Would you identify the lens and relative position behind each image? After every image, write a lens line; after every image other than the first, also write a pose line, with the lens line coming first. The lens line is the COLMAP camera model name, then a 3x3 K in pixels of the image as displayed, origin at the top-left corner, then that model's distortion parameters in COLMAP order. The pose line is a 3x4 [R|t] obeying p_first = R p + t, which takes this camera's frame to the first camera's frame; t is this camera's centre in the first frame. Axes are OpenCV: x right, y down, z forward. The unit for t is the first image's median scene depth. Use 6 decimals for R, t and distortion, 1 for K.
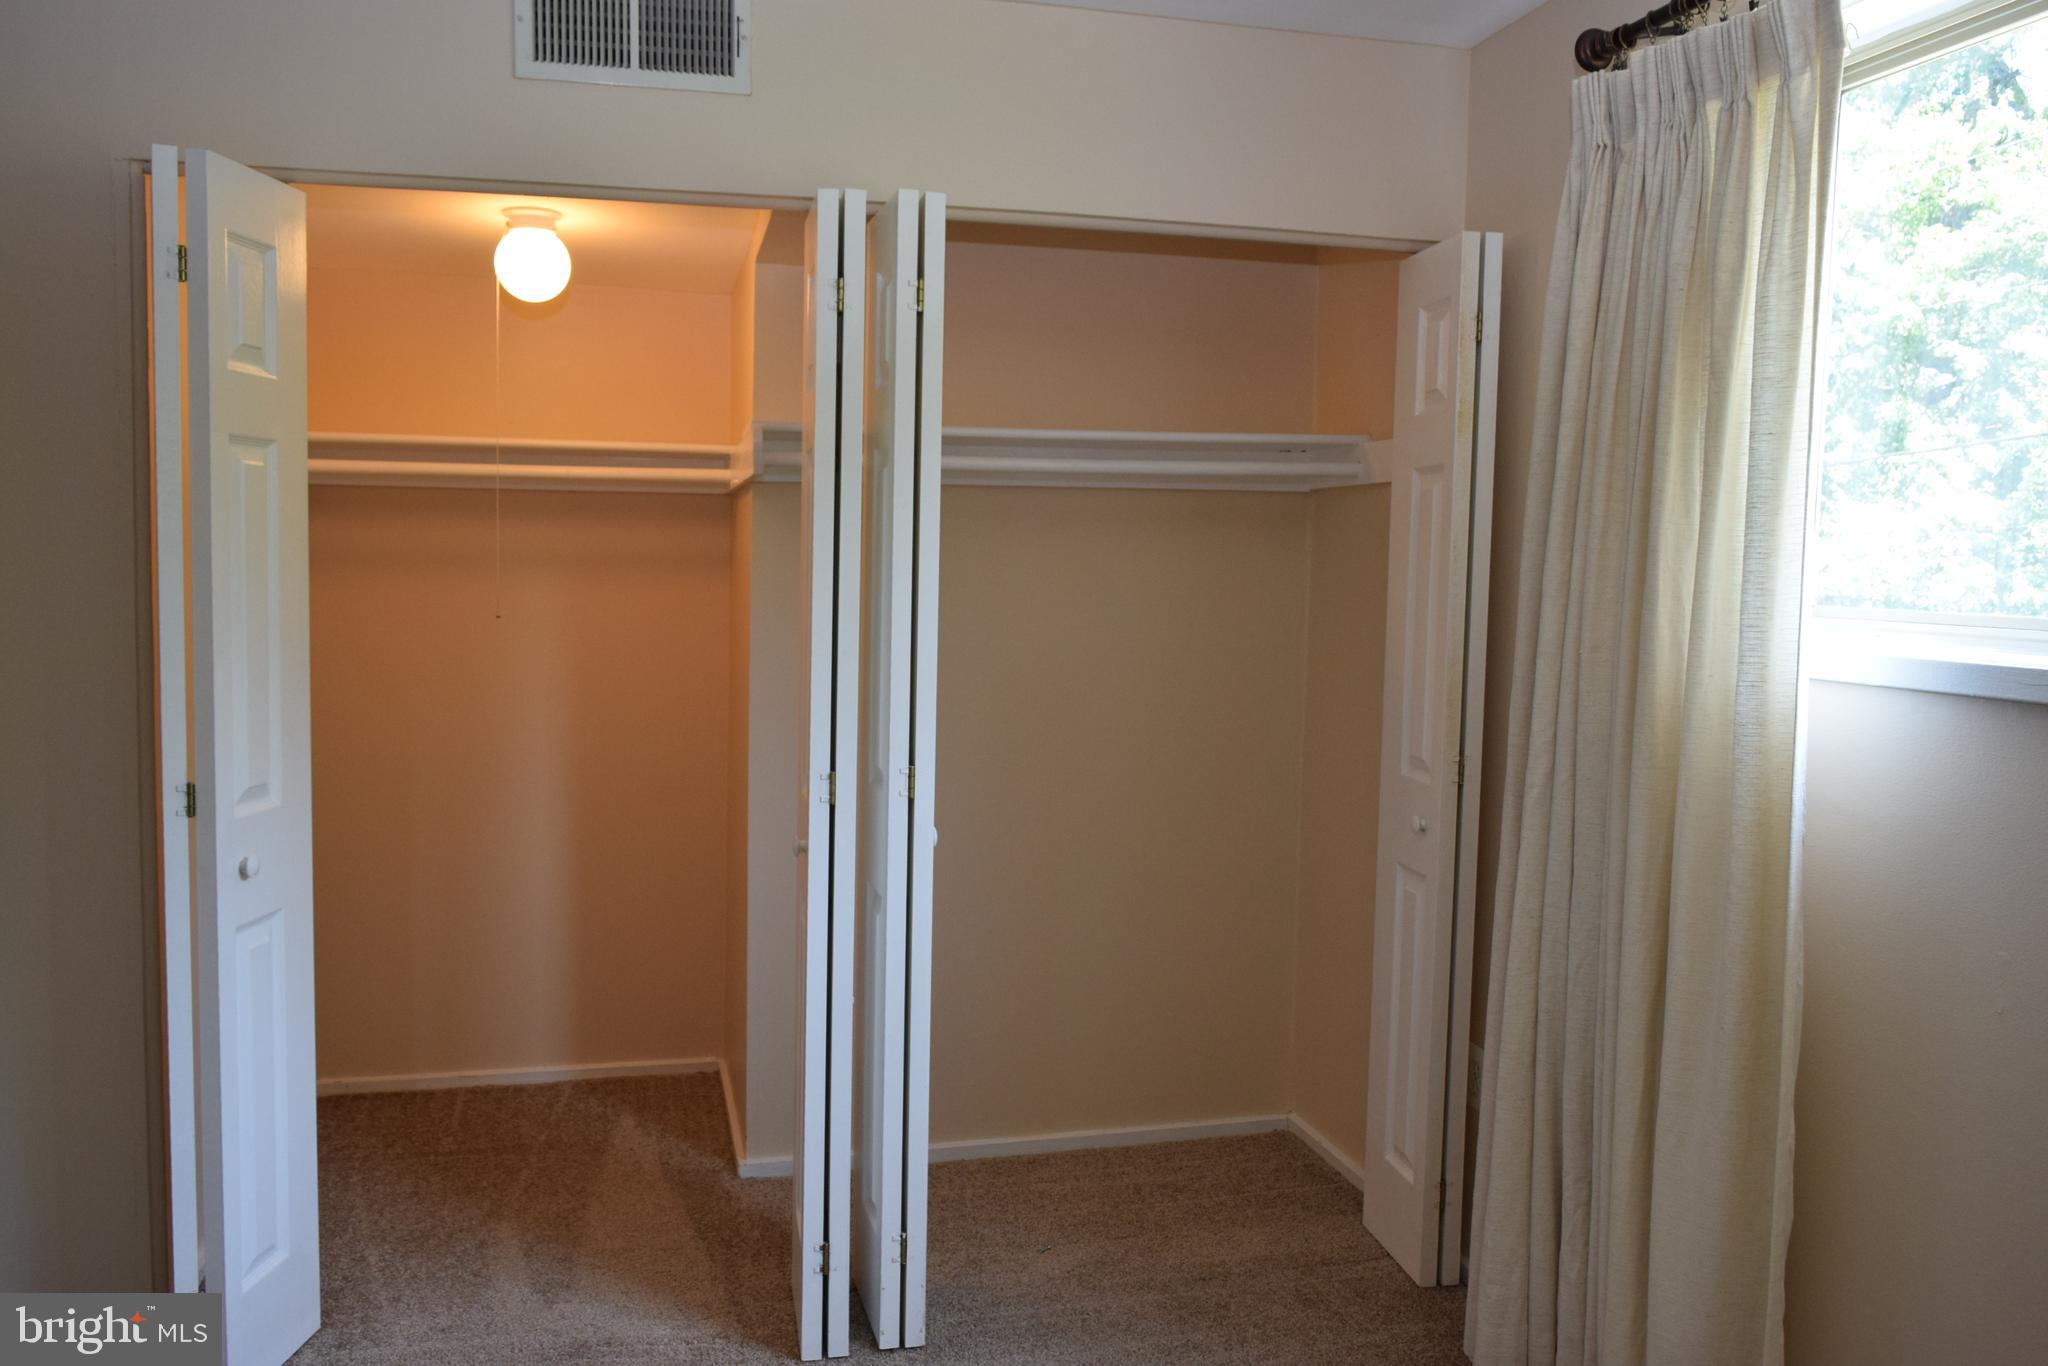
lens RADIAL K [[1576.8, 0, 1025.1], [0, 1576.8, 671.3], [0, 0, 1]] dist [-0.027214, 0.013725]
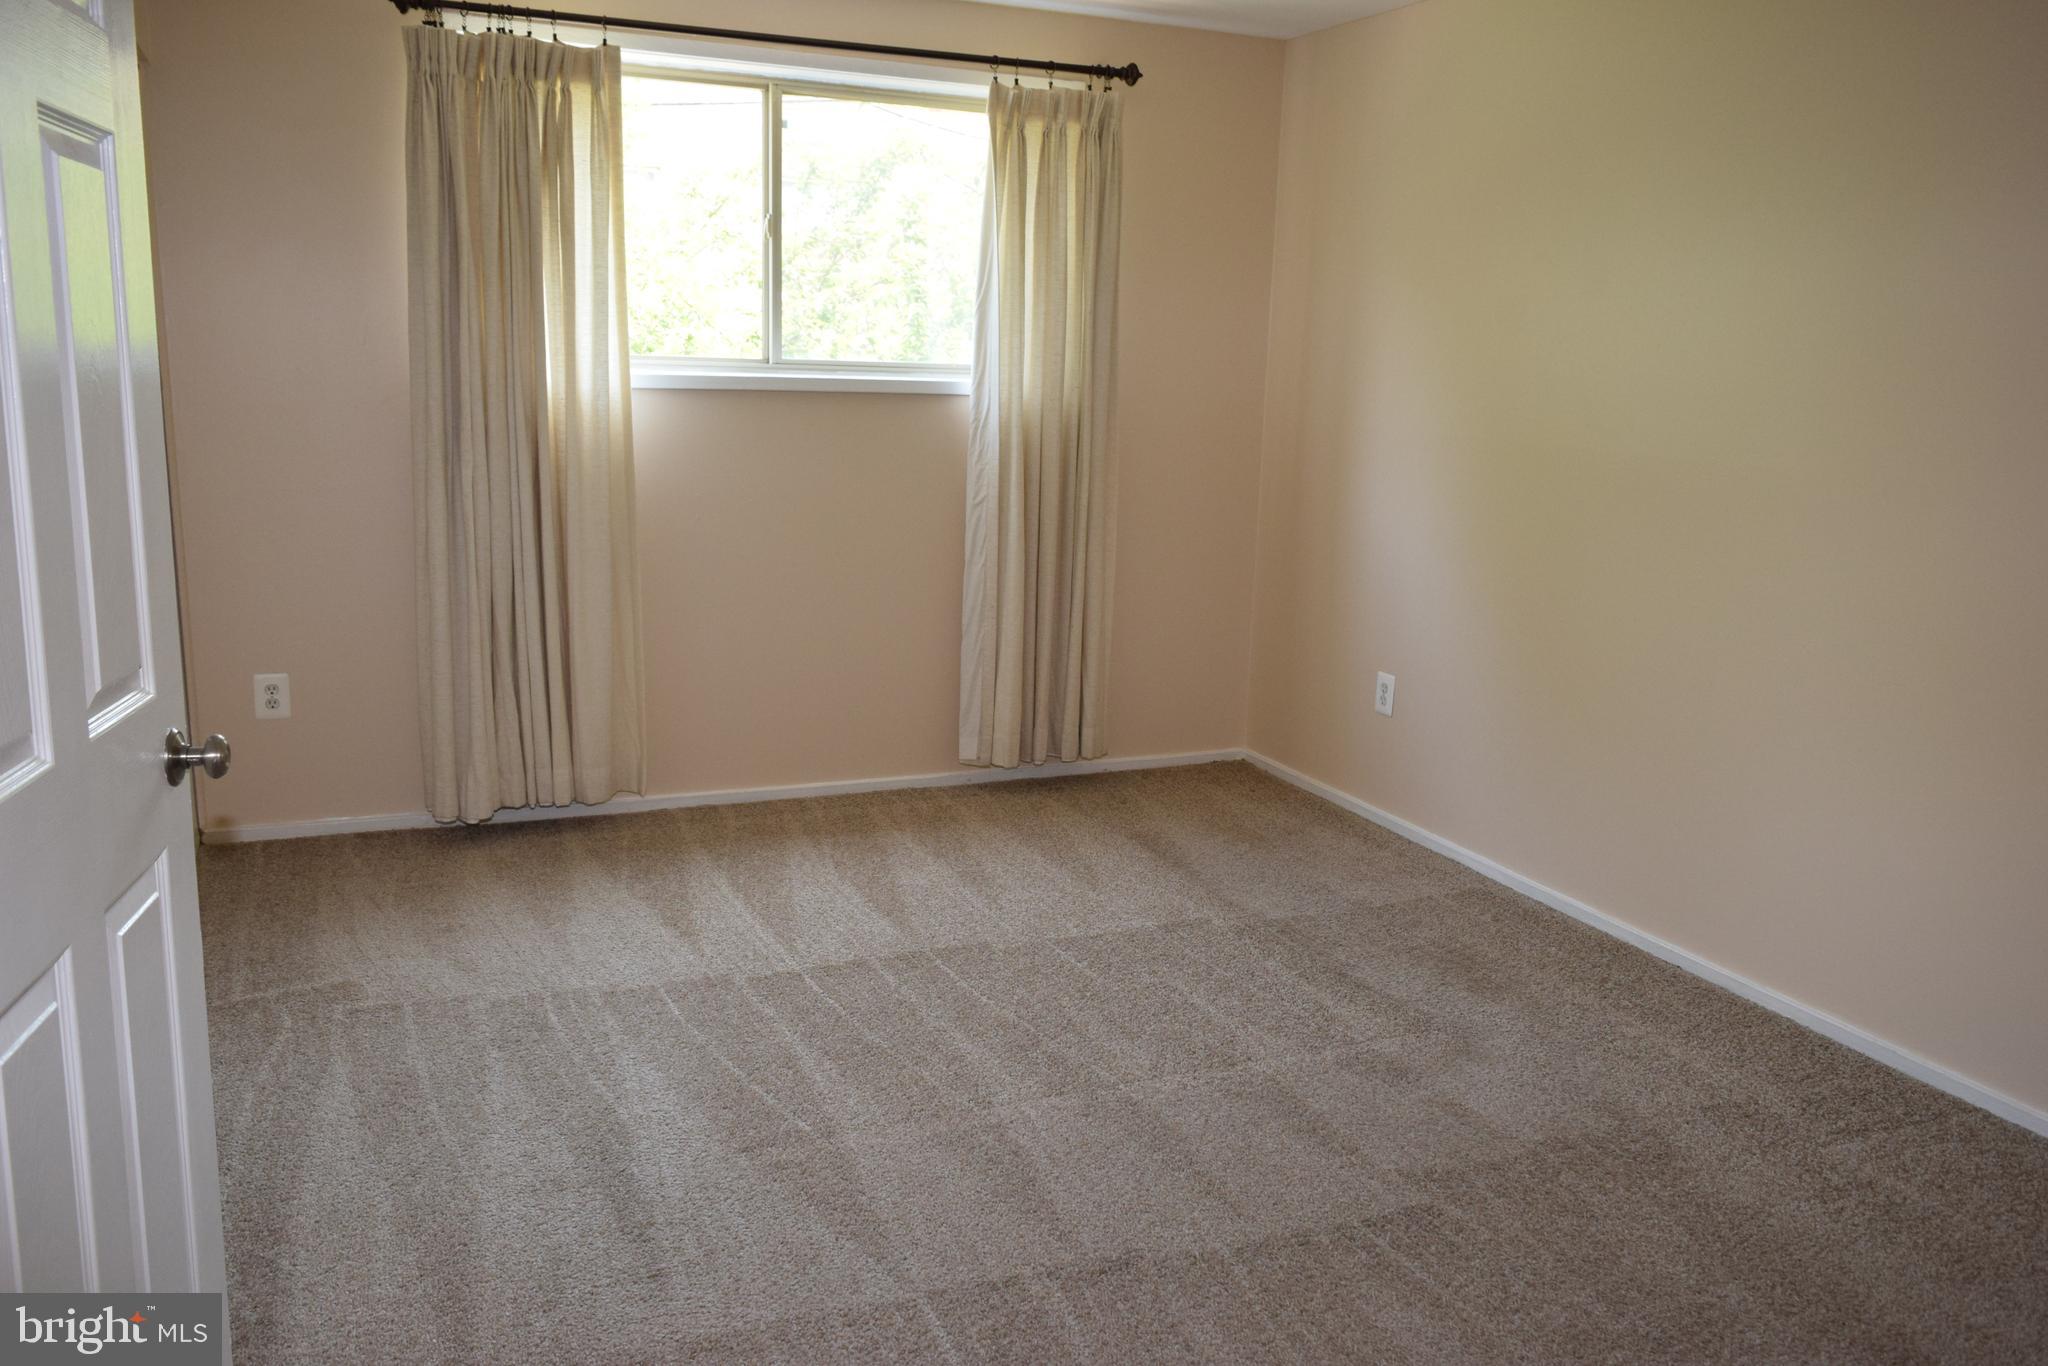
lens RADIAL K [[1576.8, 0, 1021.4], [0, 1576.8, 690.4], [0, 0, 1]] dist [-0.027214, 0.013725]
pose [[-0.154128, -0.226234, 0.961802, -1.310690], [0.040809, 0.971145, 0.234971, -0.055446], [-0.987208, 0.075466, -0.140448, 0.599532]]
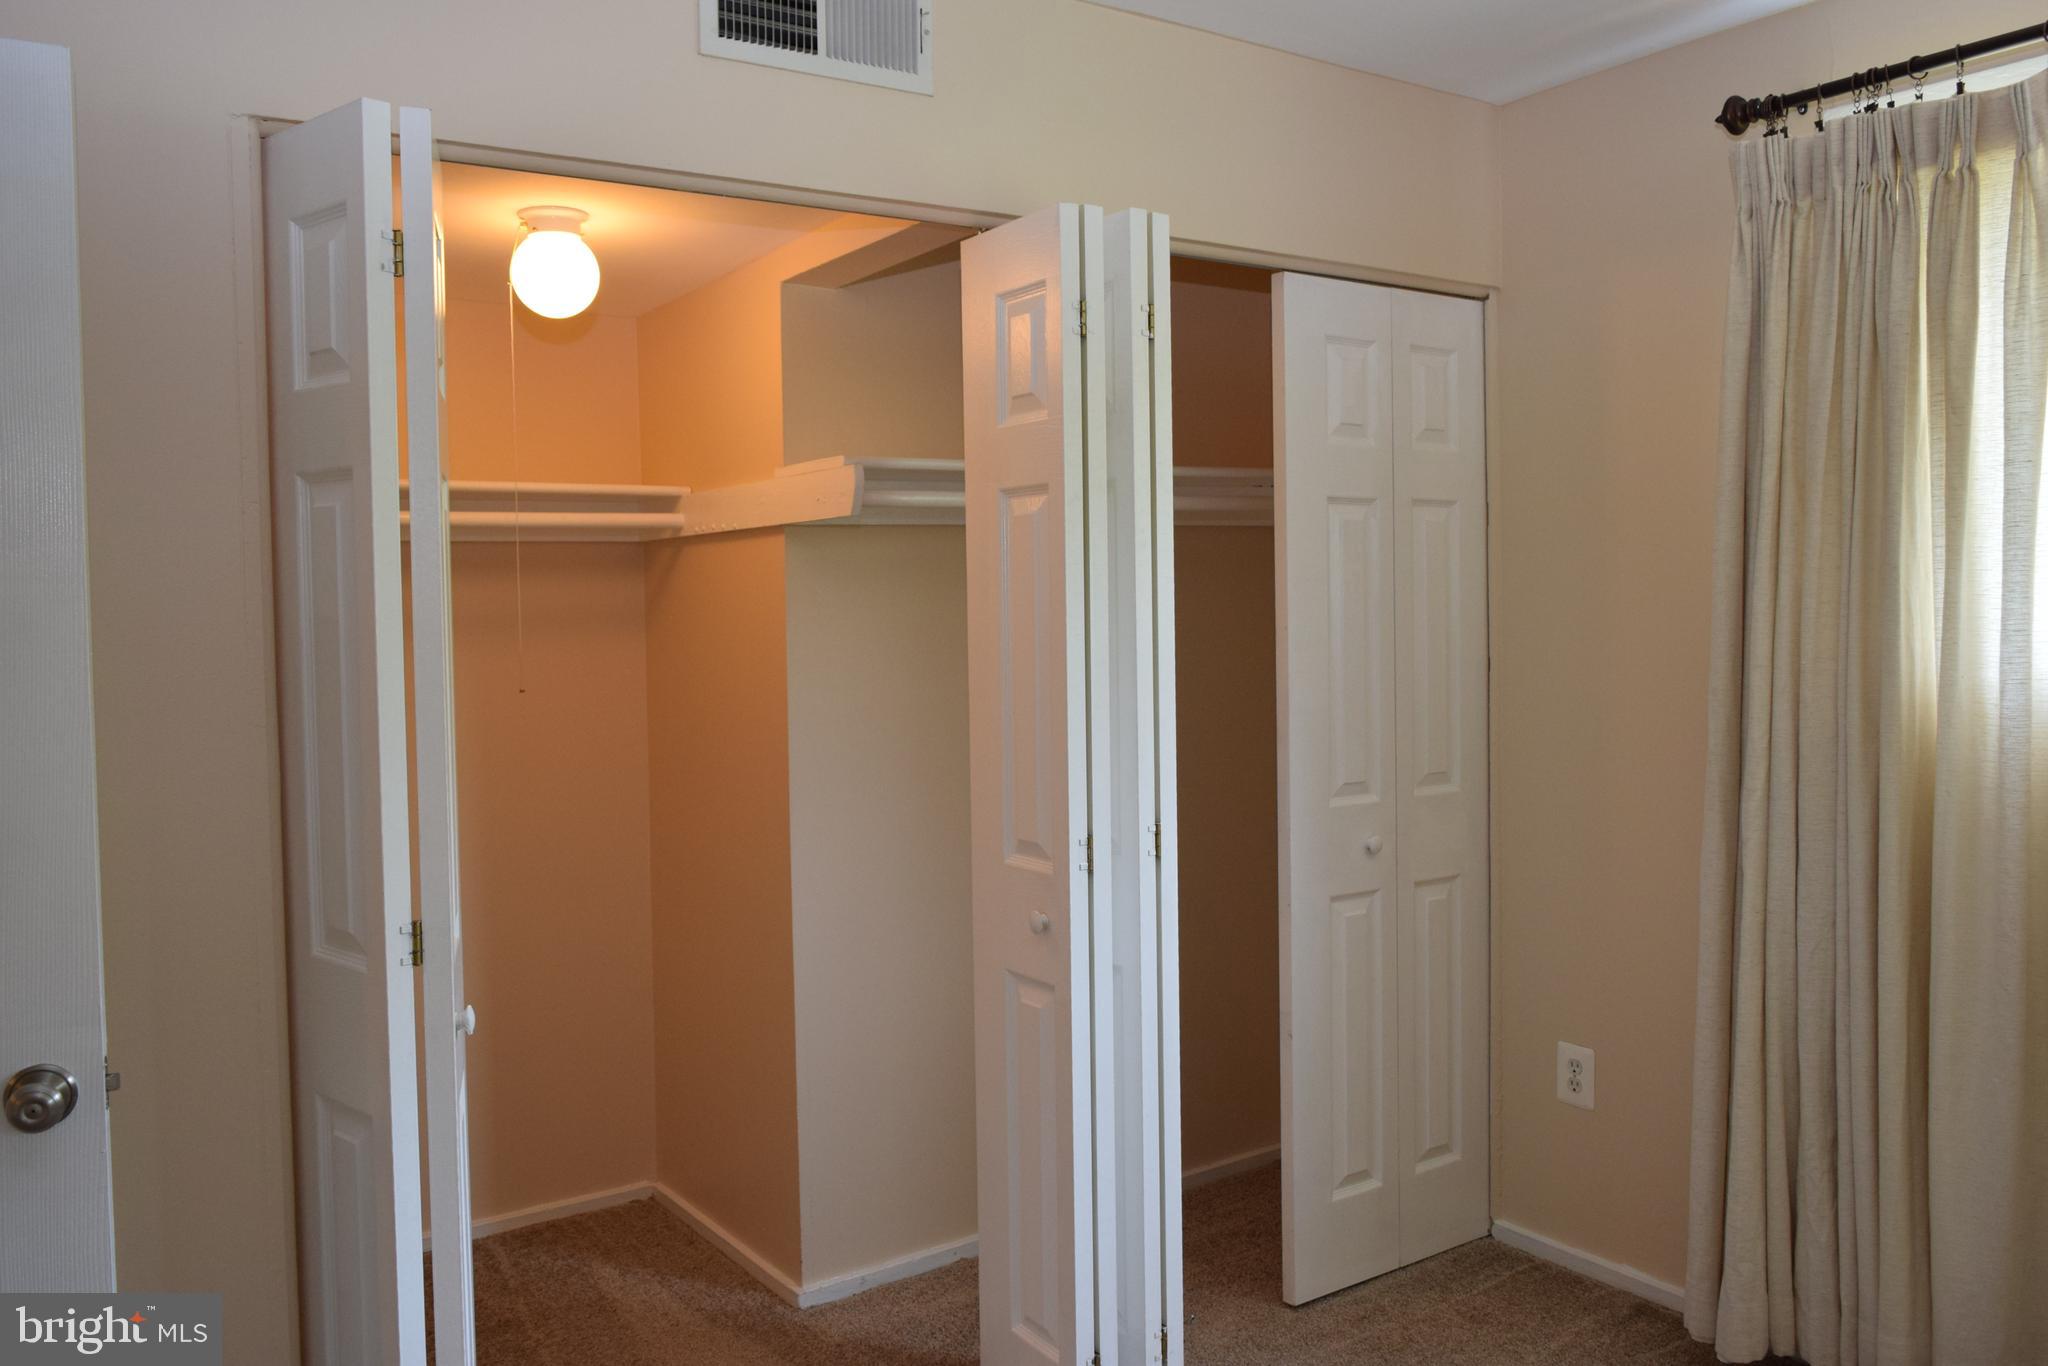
lens RADIAL K [[1576.8, 0, 1018.4], [0, 1576.8, 675.1], [0, 0, 1]] dist [-0.027214, 0.013725]
pose [[0.936069, -0.051815, 0.347980, -0.465299], [0.061092, 0.998008, -0.015732, -0.017567], [-0.346471, 0.035985, 0.937370, 0.148548]]
